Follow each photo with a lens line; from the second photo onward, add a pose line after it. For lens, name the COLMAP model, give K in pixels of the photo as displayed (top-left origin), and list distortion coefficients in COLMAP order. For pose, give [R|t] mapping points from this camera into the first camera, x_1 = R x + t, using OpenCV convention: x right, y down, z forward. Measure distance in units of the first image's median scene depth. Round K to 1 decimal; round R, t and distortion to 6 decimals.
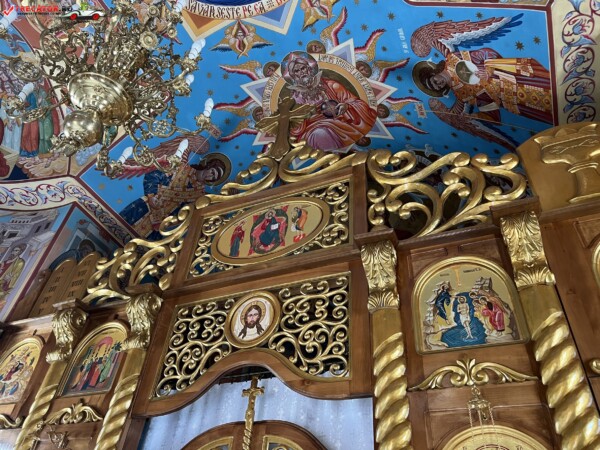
lens RADIAL K [[453.7, 0, 297.2], [0, 453.7, 219.3], [0, 0, 1]] dist [0.046792, -0.055420]
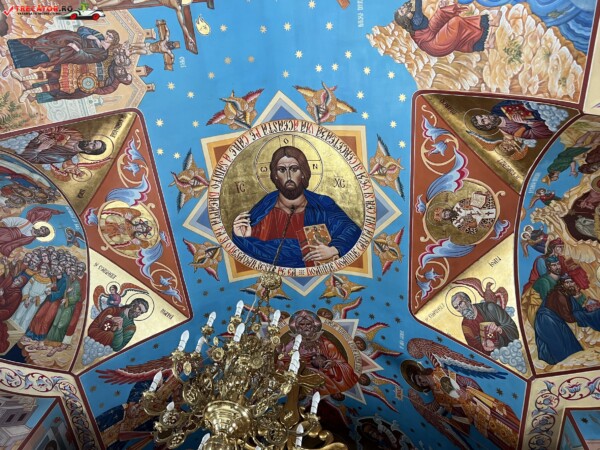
lens RADIAL K [[453.7, 0, 296.8], [0, 453.7, 222.1], [0, 0, 1]] dist [0.046792, -0.055420]
pose [[0.943551, 0.309718, 0.117413, -0.334327], [-0.248333, 0.896051, -0.367999, -0.195828], [-0.219184, 0.318069, 0.922383, -0.188465]]
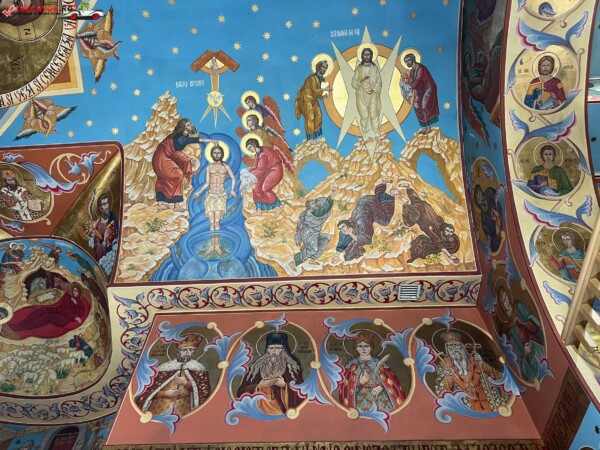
lens RADIAL K [[453.7, 0, 299.4], [0, 453.7, 222.2], [0, 0, 1]] dist [0.046792, -0.055420]
pose [[-0.352662, 0.757848, 0.548904, -0.714335], [-0.654354, 0.219598, -0.723601, -0.356597], [-0.668918, -0.614364, 0.418457, -0.277222]]
